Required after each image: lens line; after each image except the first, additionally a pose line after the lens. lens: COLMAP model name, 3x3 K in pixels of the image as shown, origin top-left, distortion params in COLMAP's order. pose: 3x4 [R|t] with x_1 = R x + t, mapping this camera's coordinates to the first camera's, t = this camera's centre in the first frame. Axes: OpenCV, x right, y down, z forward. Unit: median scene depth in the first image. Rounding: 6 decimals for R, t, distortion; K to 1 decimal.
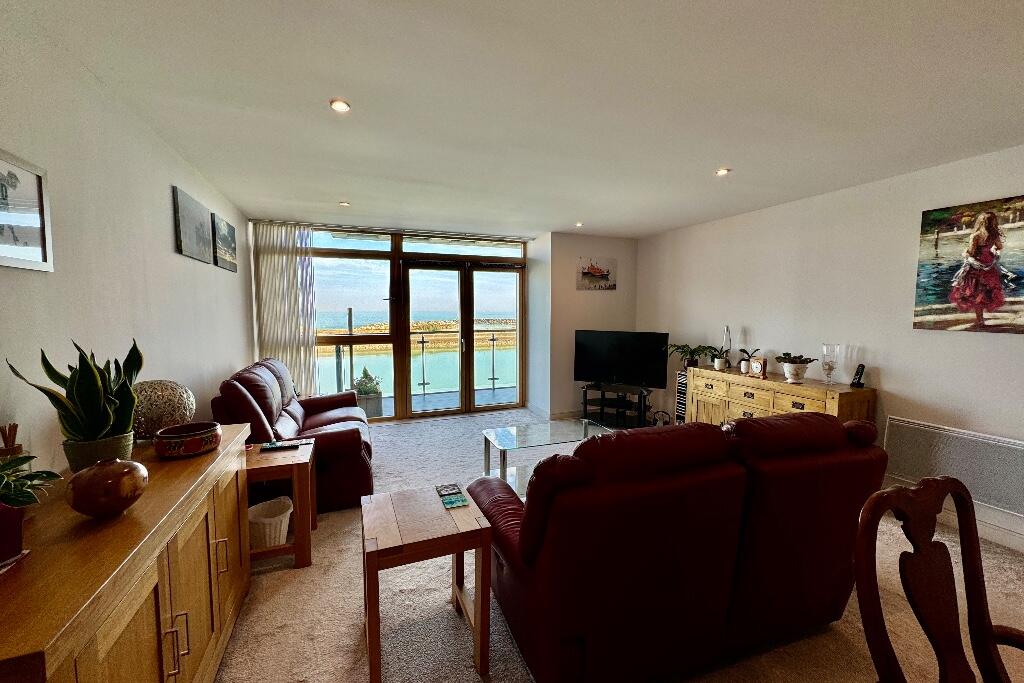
lens RADIAL K [[406.0, 0, 520.1], [0, 406.0, 341.0], [0, 0, 1]] dist [-0.002432, 0.000684]
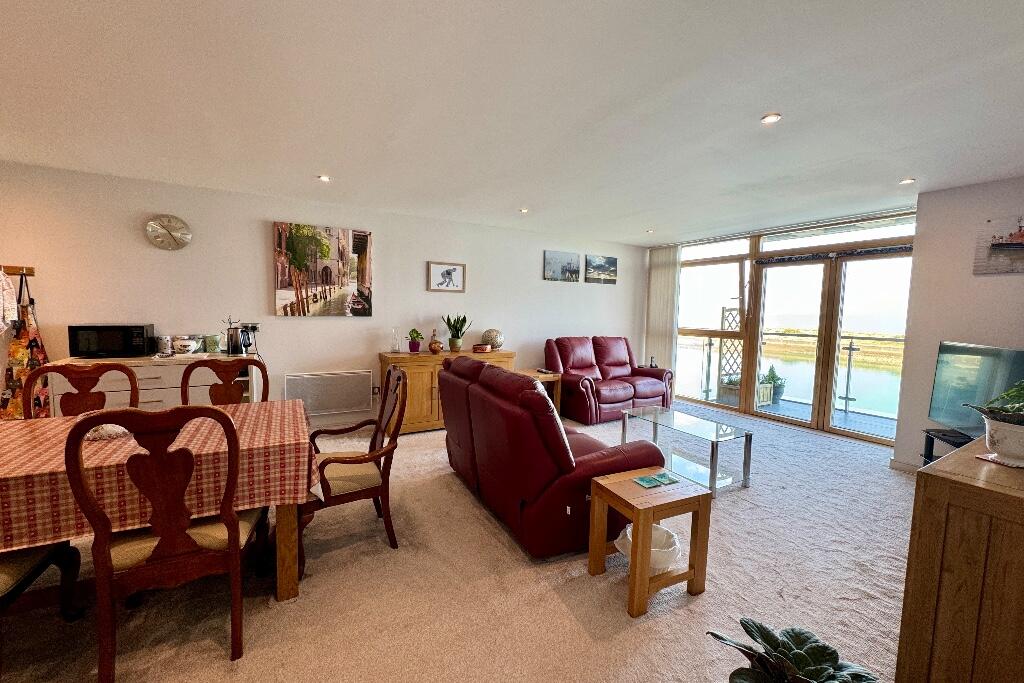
lens RADIAL K [[406.0, 0, 514.8], [0, 406.0, 341.2], [0, 0, 1]] dist [-0.002432, 0.000684]
pose [[0.138572, 0.083377, -0.986837, 0.657619], [-0.089631, 0.993416, 0.071346, -0.013330], [0.986288, 0.078564, 0.145132, 0.260518]]
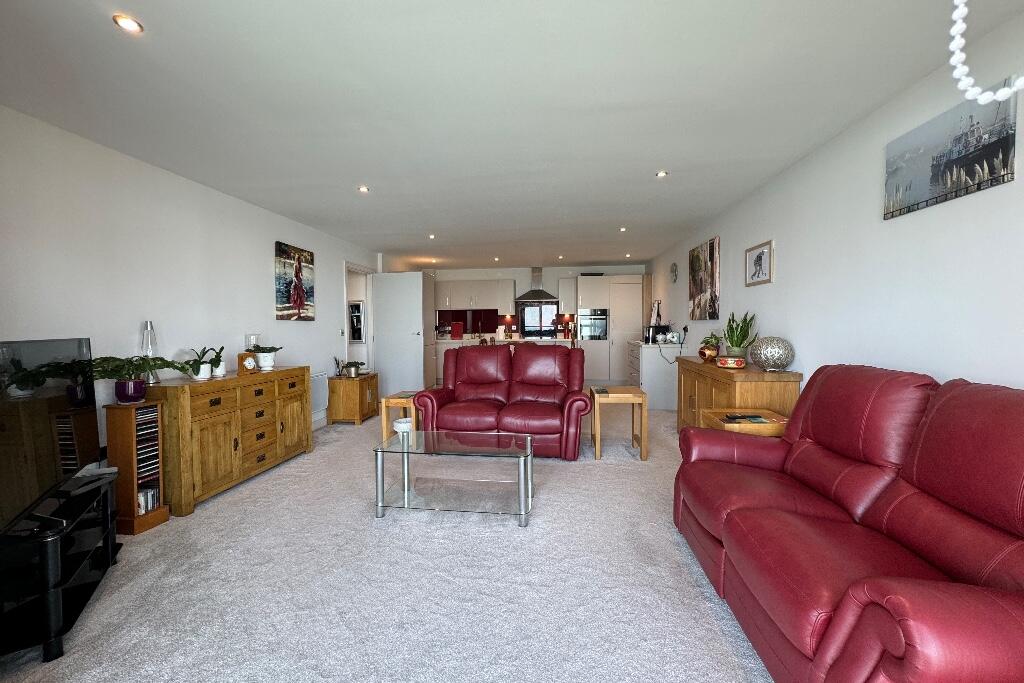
lens RADIAL K [[406.0, 0, 510.9], [0, 406.0, 336.8], [0, 0, 1]] dist [-0.002432, 0.000684]
pose [[-0.879265, -0.009459, 0.476238, -0.259058], [0.041390, 0.994504, 0.096172, -0.040860], [-0.474531, 0.104272, -0.874041, 1.033583]]
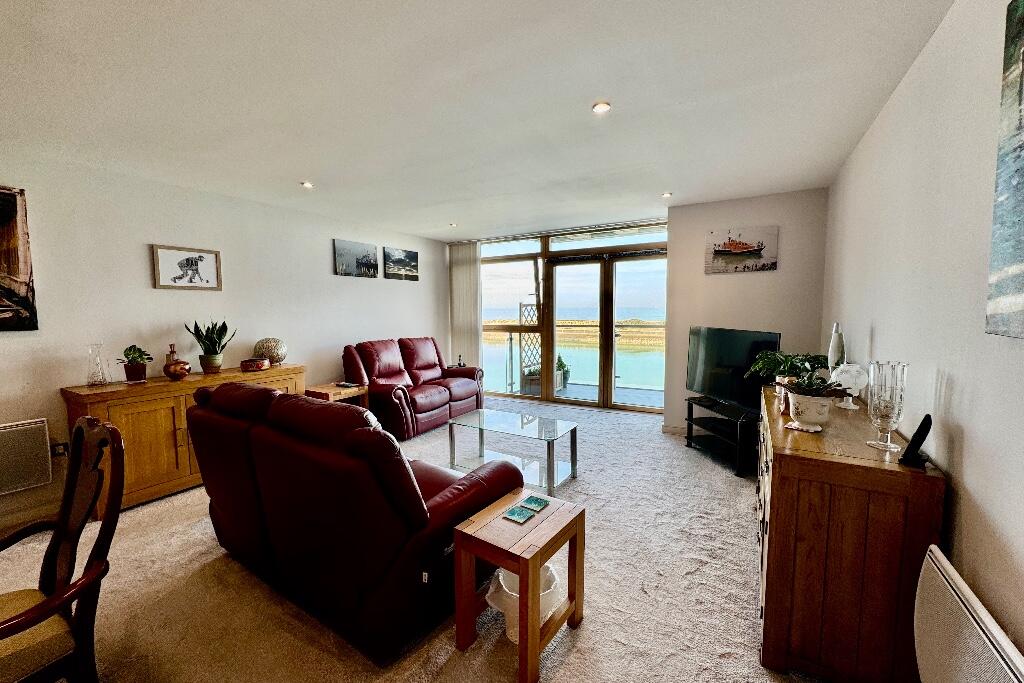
lens RADIAL K [[406.0, 0, 513.5], [0, 406.0, 340.5], [0, 0, 1]] dist [-0.002432, 0.000684]
pose [[0.606164, 0.059877, -0.793082, 0.550340], [-0.048919, 0.998081, 0.037964, -0.013292], [0.793834, 0.015784, 0.607930, 0.250617]]
